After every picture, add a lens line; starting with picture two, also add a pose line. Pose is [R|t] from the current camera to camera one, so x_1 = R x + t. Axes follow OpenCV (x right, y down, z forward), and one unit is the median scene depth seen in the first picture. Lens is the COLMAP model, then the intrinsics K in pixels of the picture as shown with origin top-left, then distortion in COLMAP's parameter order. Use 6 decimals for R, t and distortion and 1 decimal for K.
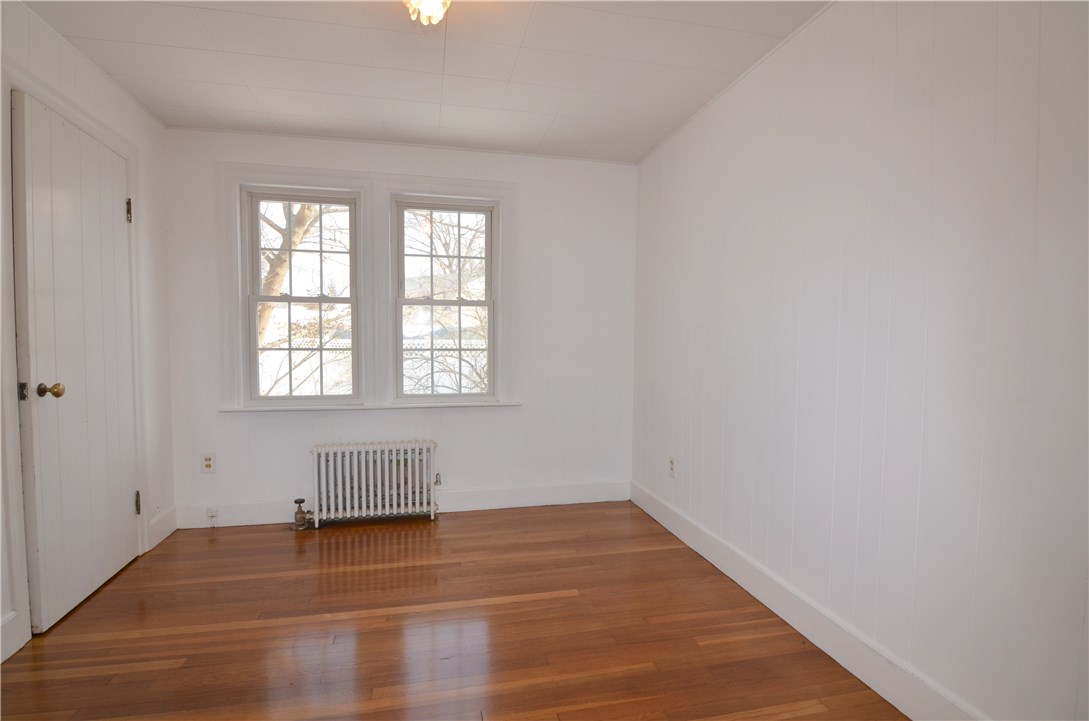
lens RADIAL K [[522.5, 0, 544.5], [0, 522.5, 363.7], [0, 0, 1]] dist [-0.000787, -0.010433]
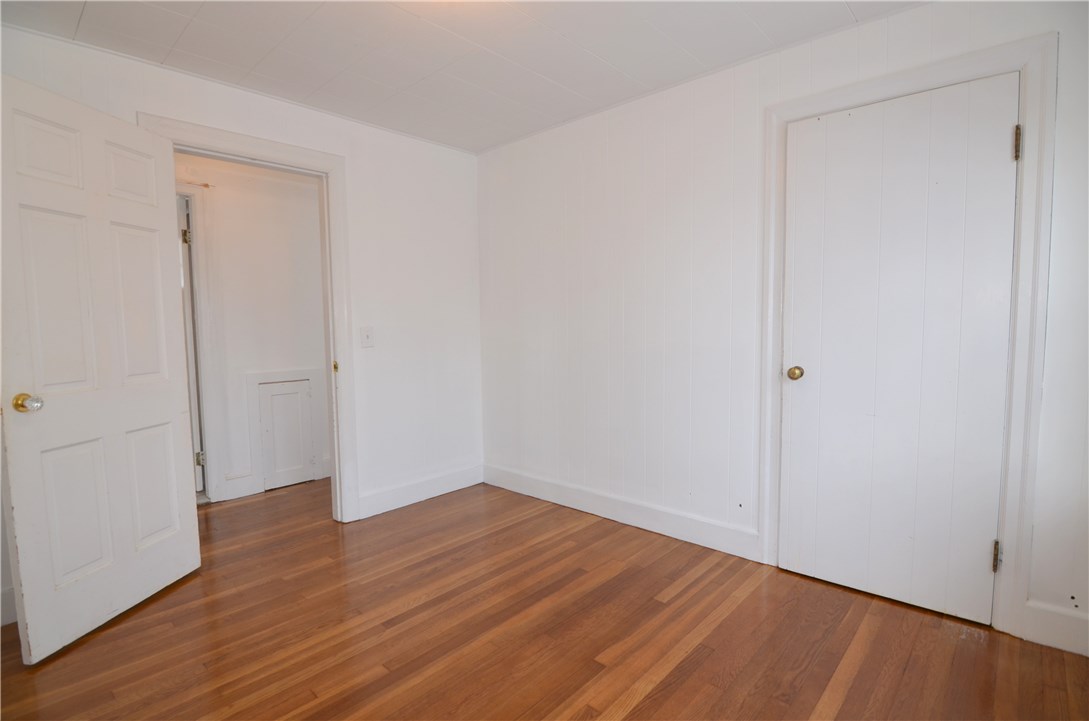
lens RADIAL K [[522.5, 0, 544.5], [0, 522.5, 363.7], [0, 0, 1]] dist [-0.000787, -0.010433]
pose [[-0.823028, 0.044857, -0.566227, 0.159443], [-0.017486, 0.994403, 0.104193, -0.076543], [0.567732, 0.095655, -0.817637, 1.568775]]
